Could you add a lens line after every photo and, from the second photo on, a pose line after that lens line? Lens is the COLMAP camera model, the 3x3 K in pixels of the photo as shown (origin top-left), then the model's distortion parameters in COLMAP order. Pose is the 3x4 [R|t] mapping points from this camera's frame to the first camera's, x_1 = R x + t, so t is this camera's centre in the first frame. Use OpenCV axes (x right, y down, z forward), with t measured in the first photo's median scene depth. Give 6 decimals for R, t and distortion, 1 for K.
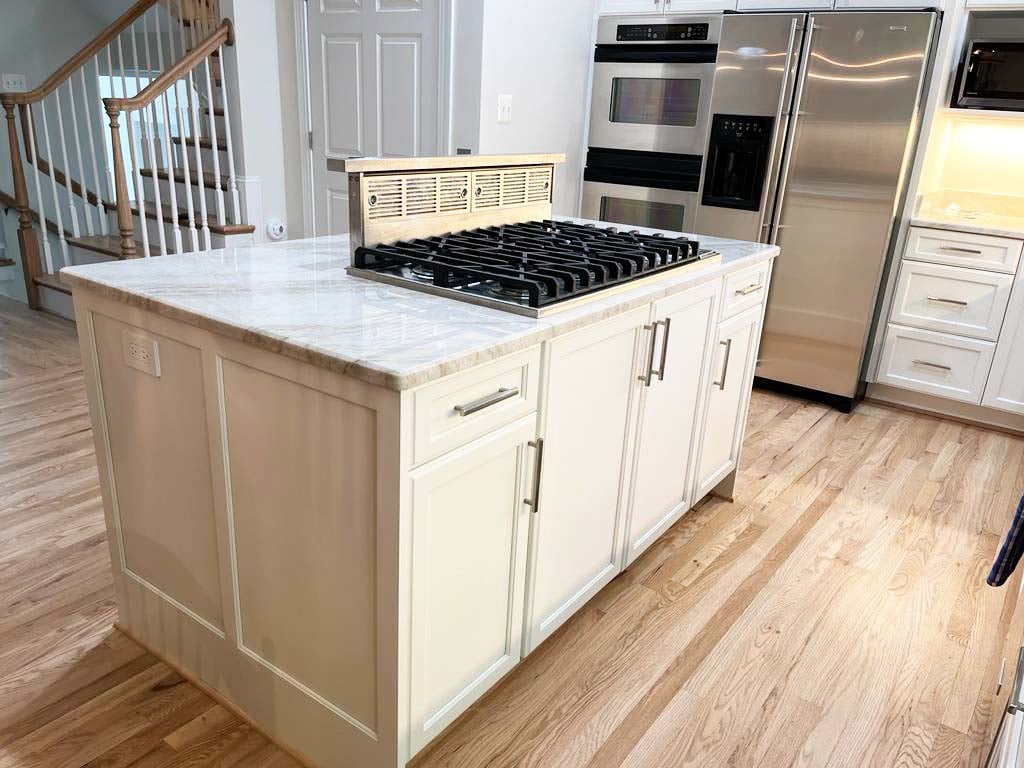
lens RADIAL K [[781.4, 0, 514.3], [0, 781.4, 388.6], [0, 0, 1]] dist [0.031136, -0.010106]
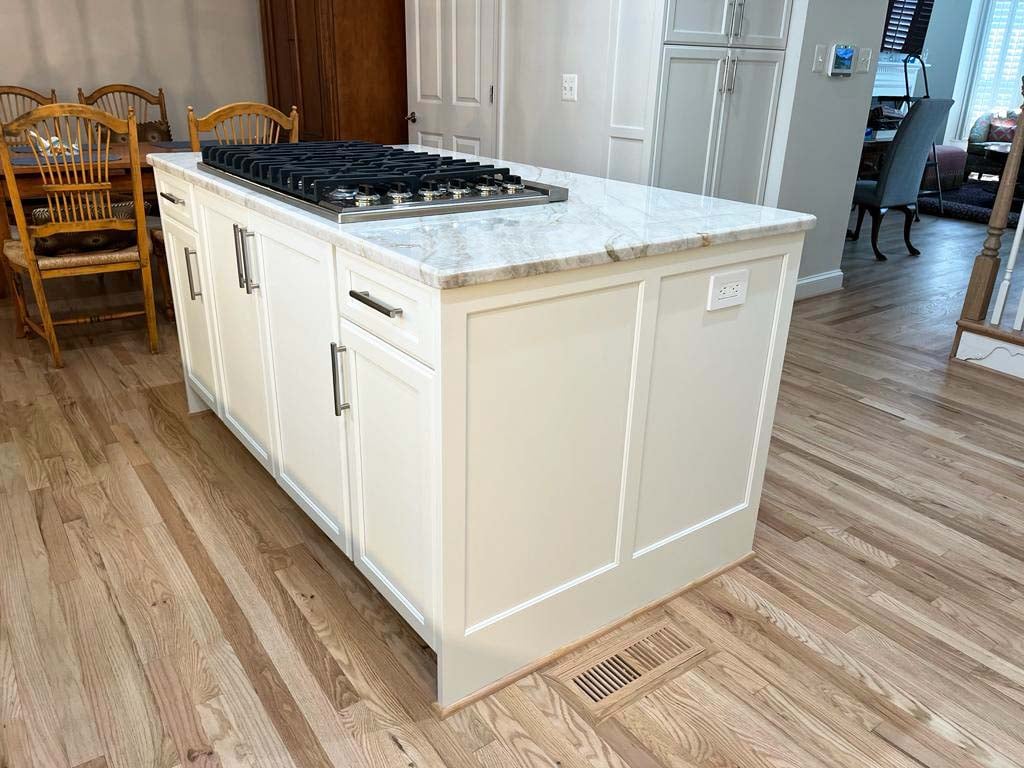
lens RADIAL K [[778.2, 0, 495.9], [0, 778.2, 384.7], [0, 0, 1]] dist [0.028931, 0.000364]
pose [[-0.314288, 0.305250, -0.898913, 0.926060], [-0.360557, 0.837560, 0.410478, -0.394290], [0.878192, 0.453118, -0.153174, 1.353384]]
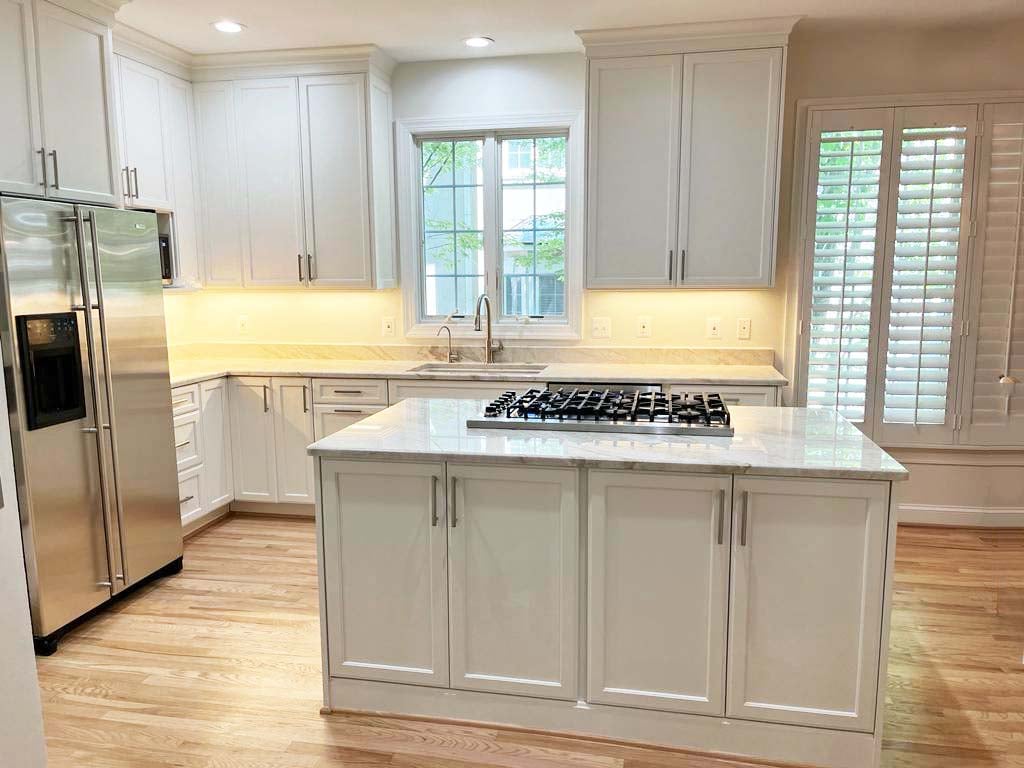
lens RADIAL K [[781.4, 0, 514.3], [0, 781.4, 388.6], [0, 0, 1]] dist [0.031136, -0.010106]
pose [[-0.419433, -0.180105, 0.889740, -1.139440], [0.292393, 0.901085, 0.320239, -0.691318], [-0.859408, 0.394473, -0.325283, 1.525378]]
